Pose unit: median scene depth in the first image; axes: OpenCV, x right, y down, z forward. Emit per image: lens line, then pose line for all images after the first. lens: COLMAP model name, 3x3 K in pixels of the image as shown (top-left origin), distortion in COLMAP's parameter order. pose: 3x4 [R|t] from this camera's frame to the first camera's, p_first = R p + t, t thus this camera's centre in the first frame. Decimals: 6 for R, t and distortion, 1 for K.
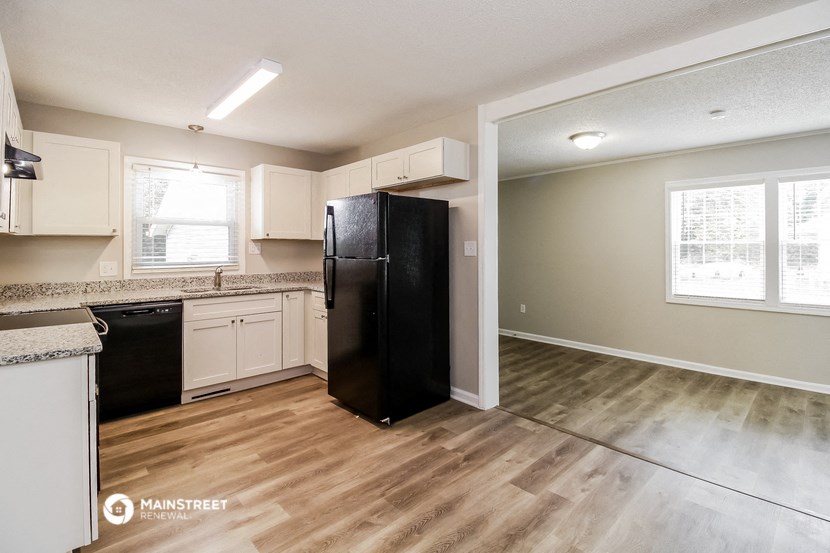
lens RADIAL K [[402.1, 0, 418.5], [0, 402.1, 247.1], [0, 0, 1]] dist [0.000859, -0.014590]
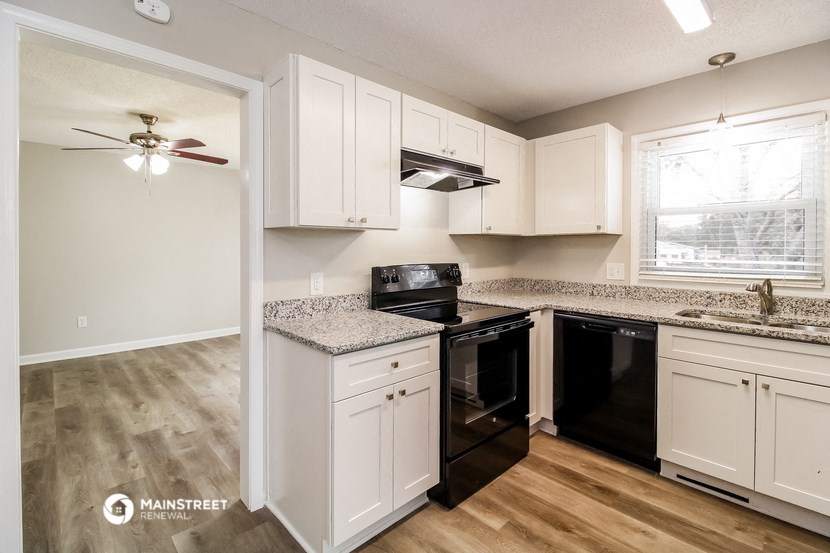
lens RADIAL K [[380.7, 0, 414.8], [0, 380.7, 250.1], [0, 0, 1]] dist [0.019176, -0.014310]
pose [[0.006051, 0.007261, -0.999955, 0.060067], [-0.000522, 0.999974, 0.007258, 0.002004], [0.999982, 0.000478, 0.006055, 0.579020]]
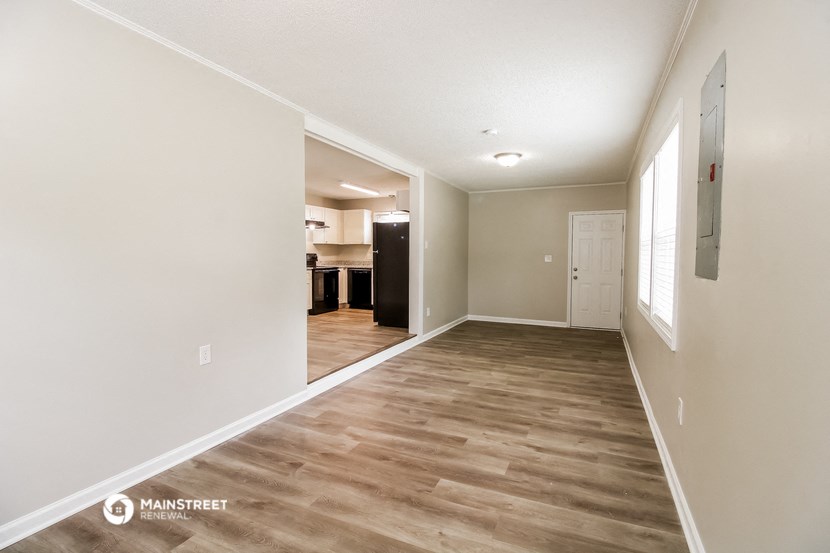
lens RADIAL K [[380.2, 0, 415.0], [0, 380.2, 276.5], [0, 0, 1]] dist [0.017967, -0.014099]
pose [[0.367834, 0.055955, -0.928206, 1.726719], [-0.004581, 0.998285, 0.058364, 0.037622], [0.929880, -0.017216, 0.367459, 0.368720]]
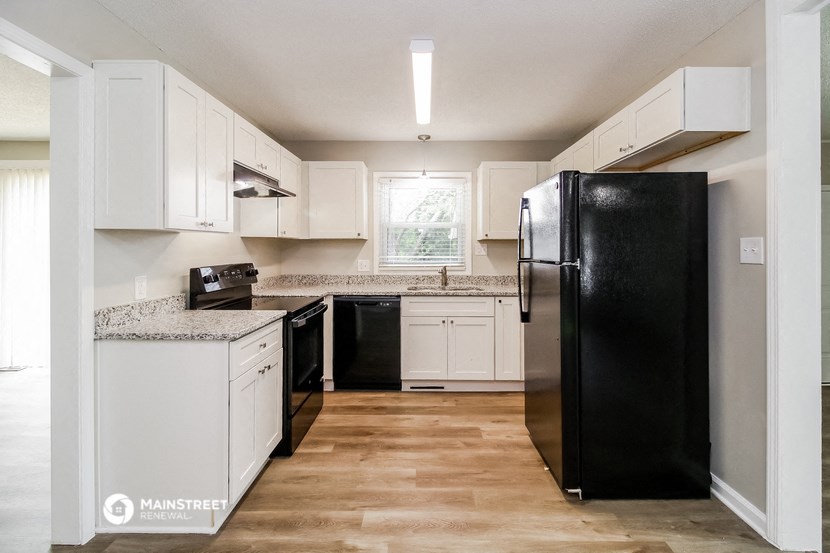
lens RADIAL K [[380.7, 0, 414.8], [0, 380.7, 250.1], [0, 0, 1]] dist [0.019176, -0.014310]
pose [[0.717992, 0.003777, -0.696041, 0.162103], [-0.000119, 0.999986, 0.005304, 0.000319], [0.696051, -0.003726, 0.717983, 0.278124]]
